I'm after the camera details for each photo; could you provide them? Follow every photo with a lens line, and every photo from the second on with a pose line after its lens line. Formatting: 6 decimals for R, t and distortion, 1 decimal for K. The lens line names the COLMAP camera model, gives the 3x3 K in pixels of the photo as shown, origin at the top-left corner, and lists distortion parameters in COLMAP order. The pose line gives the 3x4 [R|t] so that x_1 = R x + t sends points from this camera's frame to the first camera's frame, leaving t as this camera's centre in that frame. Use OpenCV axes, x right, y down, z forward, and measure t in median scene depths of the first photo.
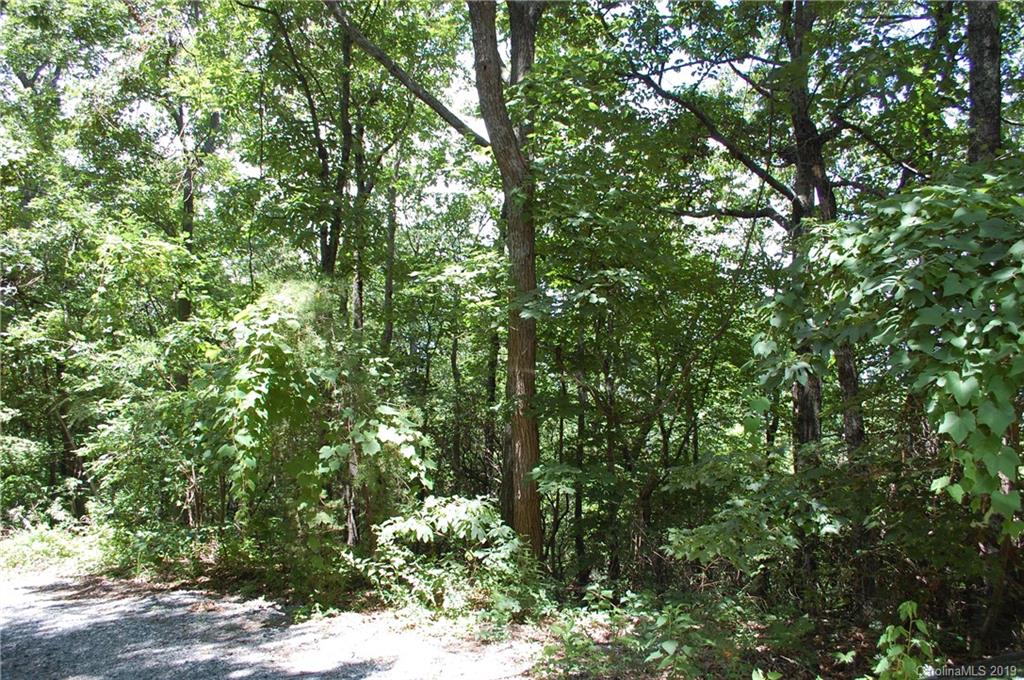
lens RADIAL K [[792.3, 0, 509.8], [0, 792.3, 340.7], [0, 0, 1]] dist [-0.110282, 0.011202]
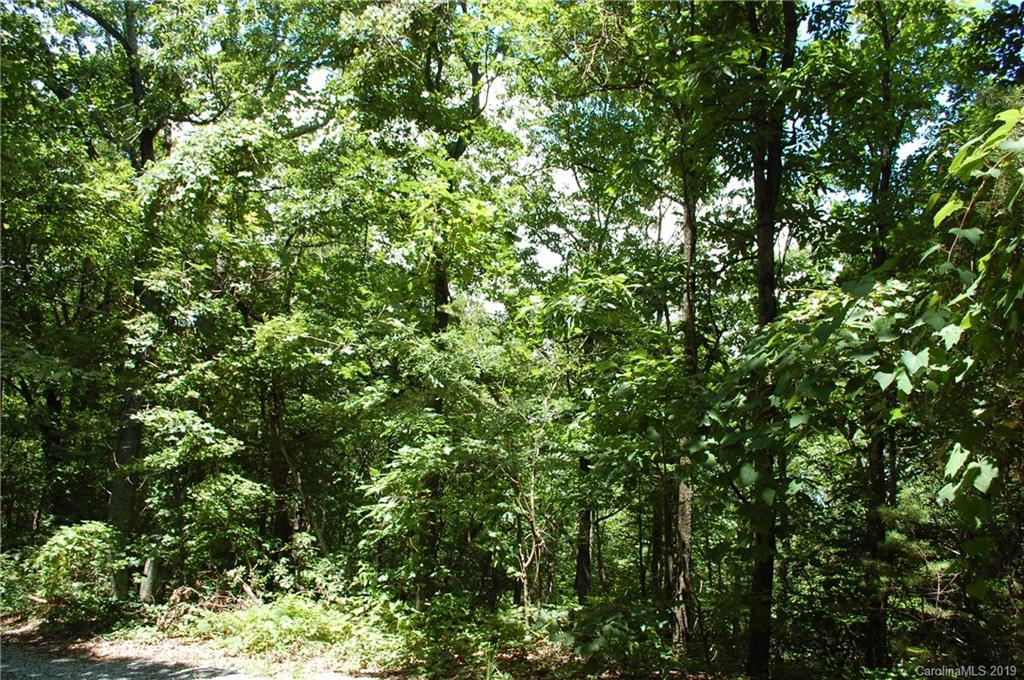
lens RADIAL K [[792.3, 0, 515.0], [0, 792.3, 340.1], [0, 0, 1]] dist [-0.110282, 0.011202]
pose [[0.988455, 0.012261, -0.151017, -0.258588], [-0.028806, 0.993749, -0.107861, 0.068463], [0.148751, 0.110966, 0.982629, 0.244594]]
